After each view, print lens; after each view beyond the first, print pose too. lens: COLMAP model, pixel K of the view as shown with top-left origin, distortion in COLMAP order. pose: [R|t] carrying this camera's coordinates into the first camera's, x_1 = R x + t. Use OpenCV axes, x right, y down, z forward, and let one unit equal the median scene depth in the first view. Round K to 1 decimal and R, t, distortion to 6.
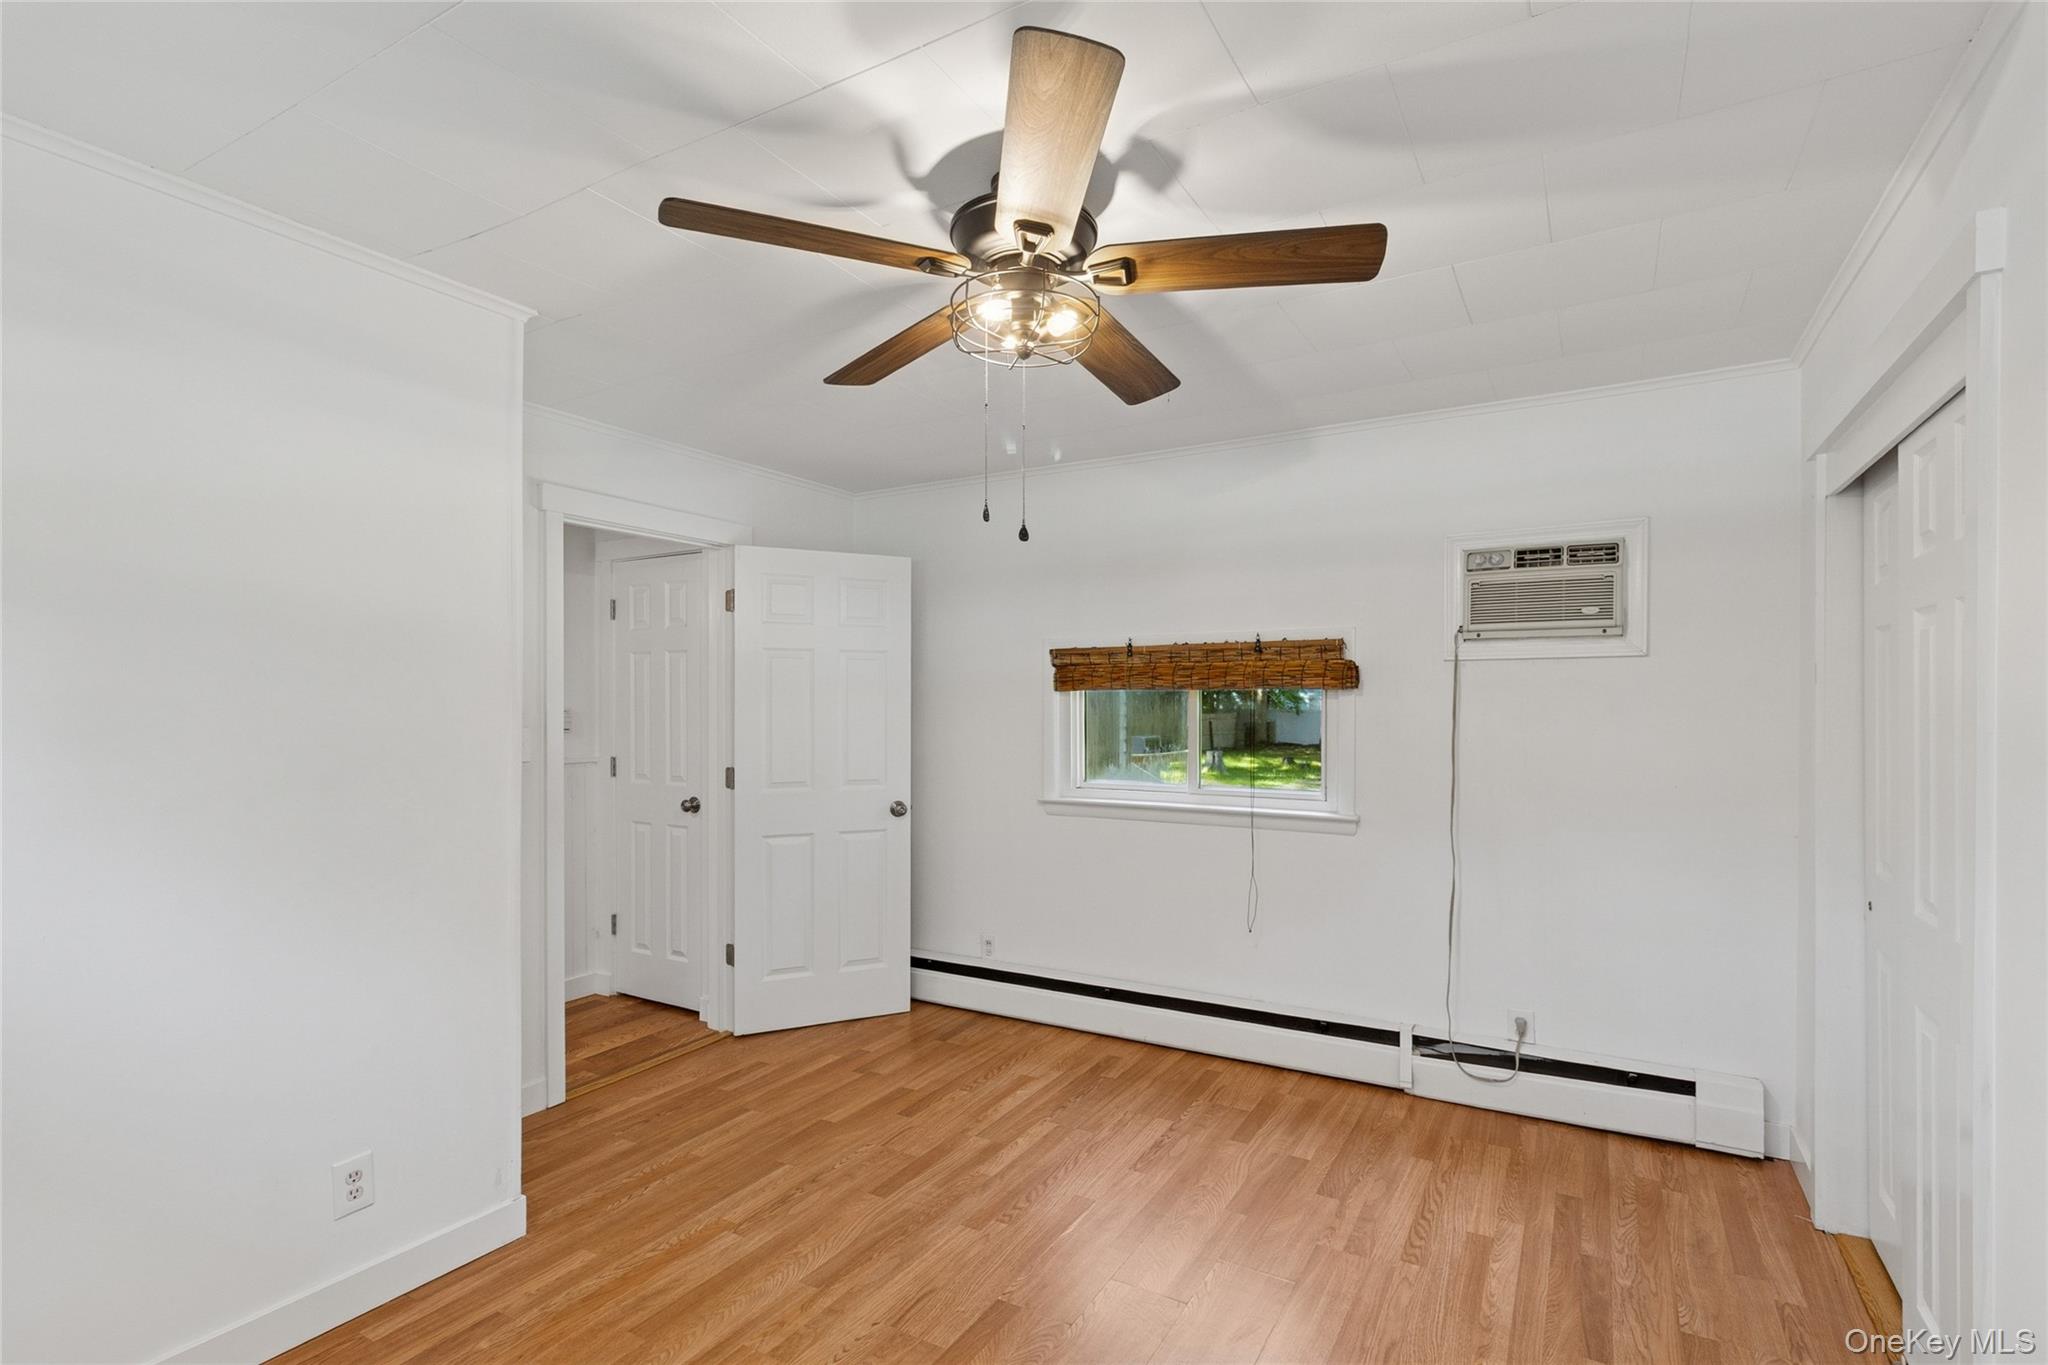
lens RADIAL K [[963.9, 0, 1029.8], [0, 963.9, 702.3], [0, 0, 1]] dist [0.002801, -0.000867]
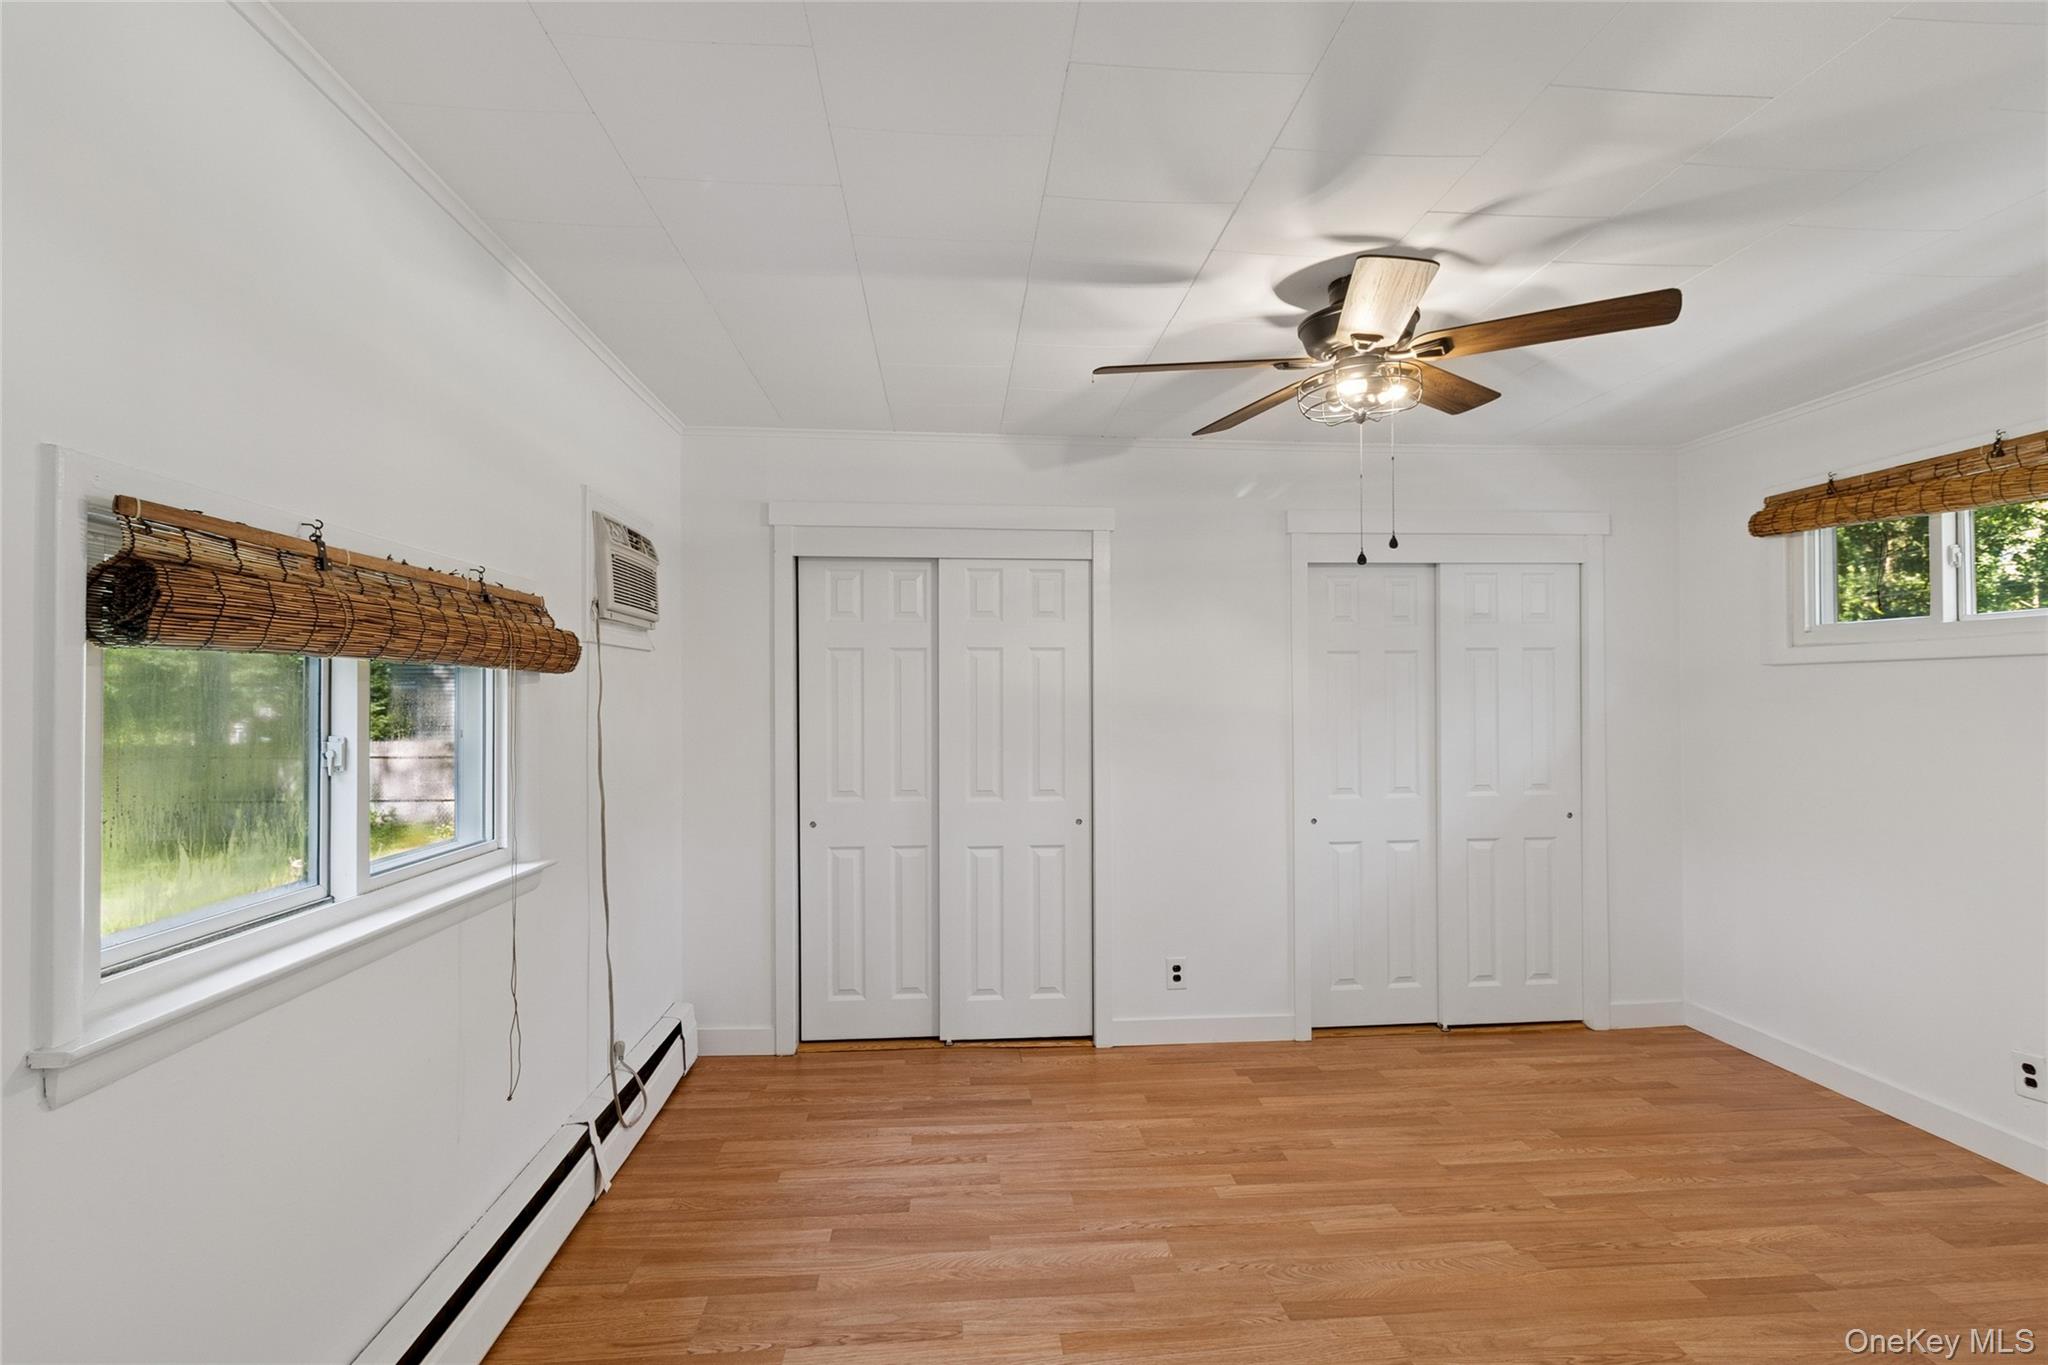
lens RADIAL K [[963.9, 0, 1029.3], [0, 963.9, 680.2], [0, 0, 1]] dist [0.002801, -0.000867]
pose [[-0.576792, 0.010664, 0.816822, -0.419717], [-0.005000, 0.999850, -0.016584, 0.001778], [-0.816876, -0.013649, -0.576652, 1.111162]]
